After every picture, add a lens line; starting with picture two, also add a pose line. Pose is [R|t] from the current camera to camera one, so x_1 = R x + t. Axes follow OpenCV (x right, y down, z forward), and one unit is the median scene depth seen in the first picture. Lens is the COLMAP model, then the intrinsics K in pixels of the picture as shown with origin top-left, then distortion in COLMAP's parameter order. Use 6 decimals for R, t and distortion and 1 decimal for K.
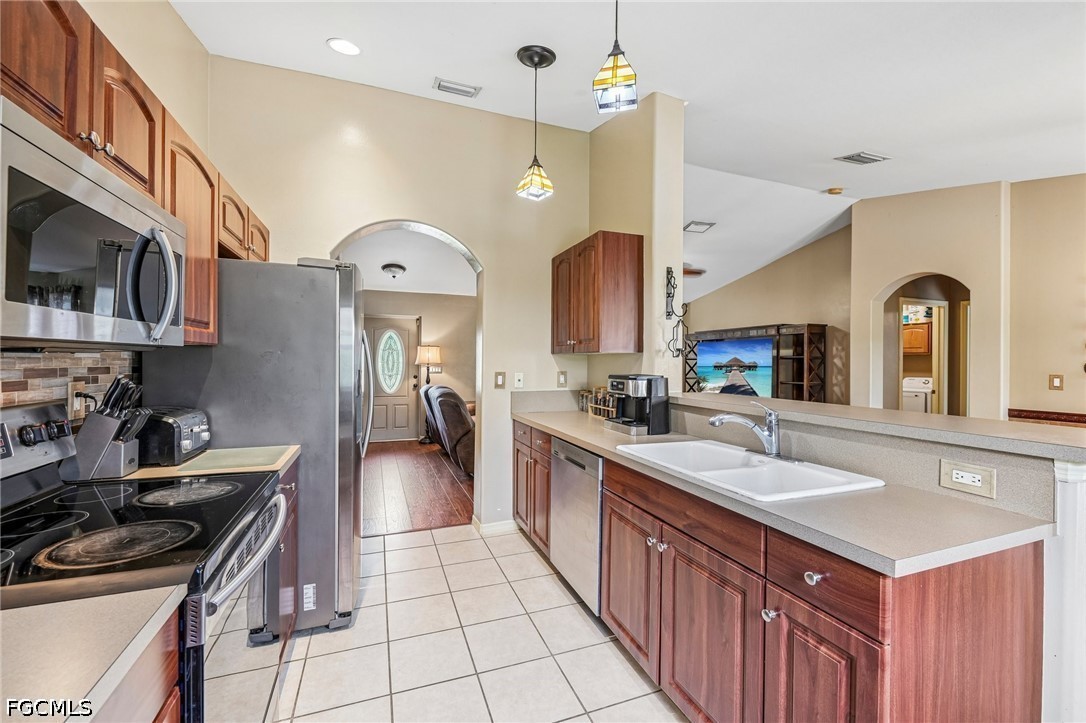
lens RADIAL K [[439.7, 0, 543.0], [0, 439.7, 361.5], [0, 0, 1]] dist [-0.002718, 0.000120]
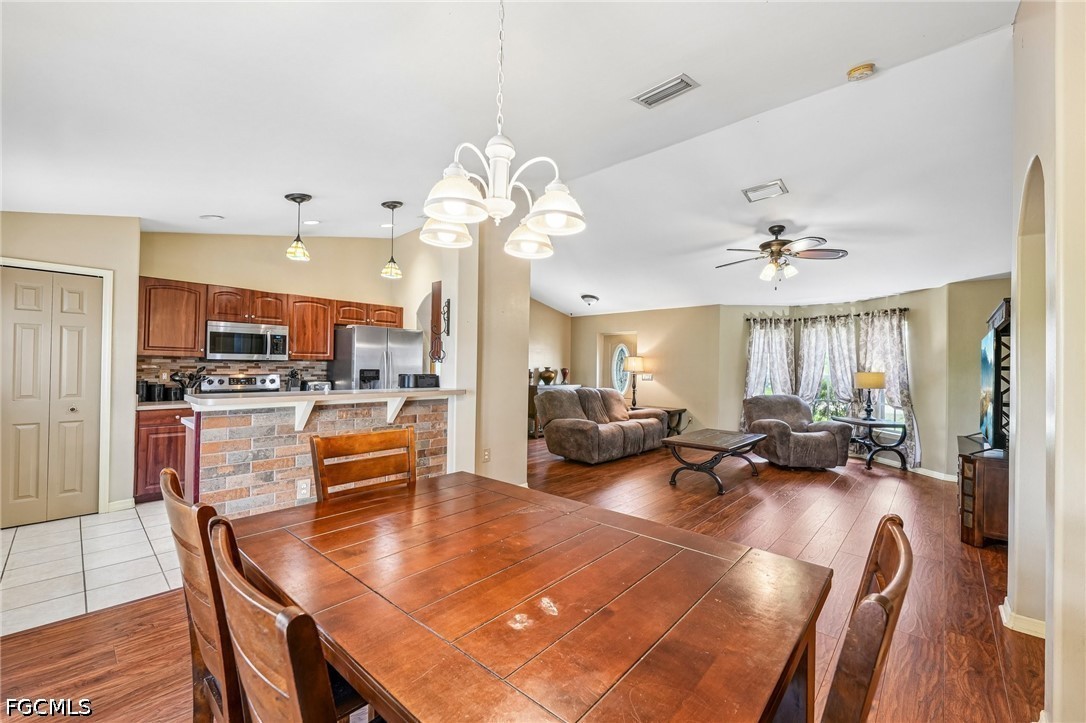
lens RADIAL K [[434.7, 0, 541.2], [0, 434.7, 363.0], [0, 0, 1]] dist [-0.002778, 0.000038]
pose [[0.448703, -0.010149, -0.893623, 1.597950], [-0.012271, 0.999771, -0.017516, 0.012162], [0.893596, 0.018825, 0.448476, 0.615217]]
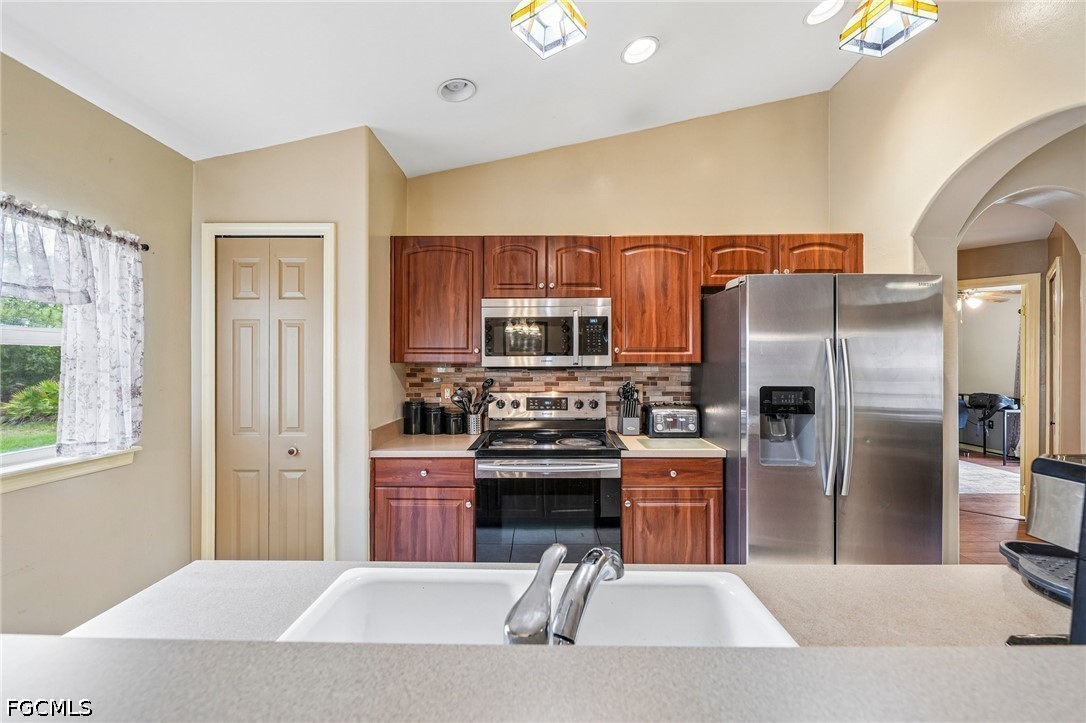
lens RADIAL K [[434.7, 0, 541.2], [0, 434.7, 363.0], [0, 0, 1]] dist [-0.002778, 0.000038]
pose [[-0.371142, -0.009730, -0.928525, 0.457651], [-0.004126, 0.999953, -0.008829, -0.014478], [0.928567, 0.000554, -0.371164, 0.680899]]
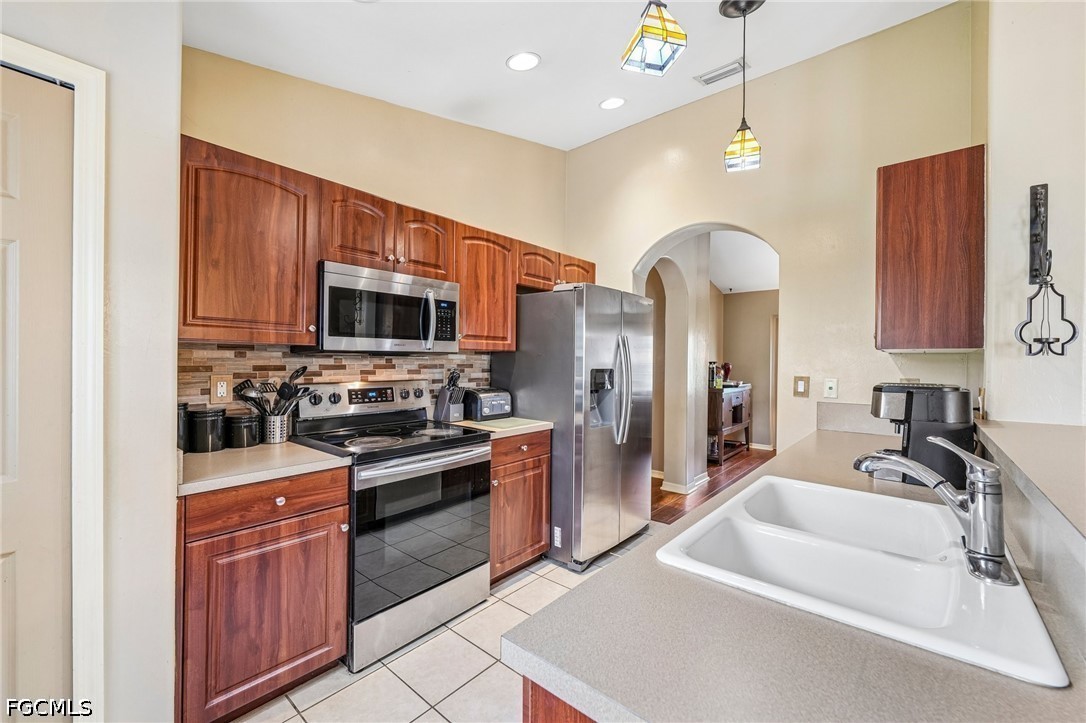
lens RADIAL K [[439.7, 0, 543.0], [0, 439.7, 361.5], [0, 0, 1]] dist [-0.002718, 0.000120]
pose [[0.480371, -0.001311, -0.877065, 0.444007], [-0.007572, 0.999955, -0.005642, 0.005076], [0.877033, 0.009351, 0.480339, 0.217950]]
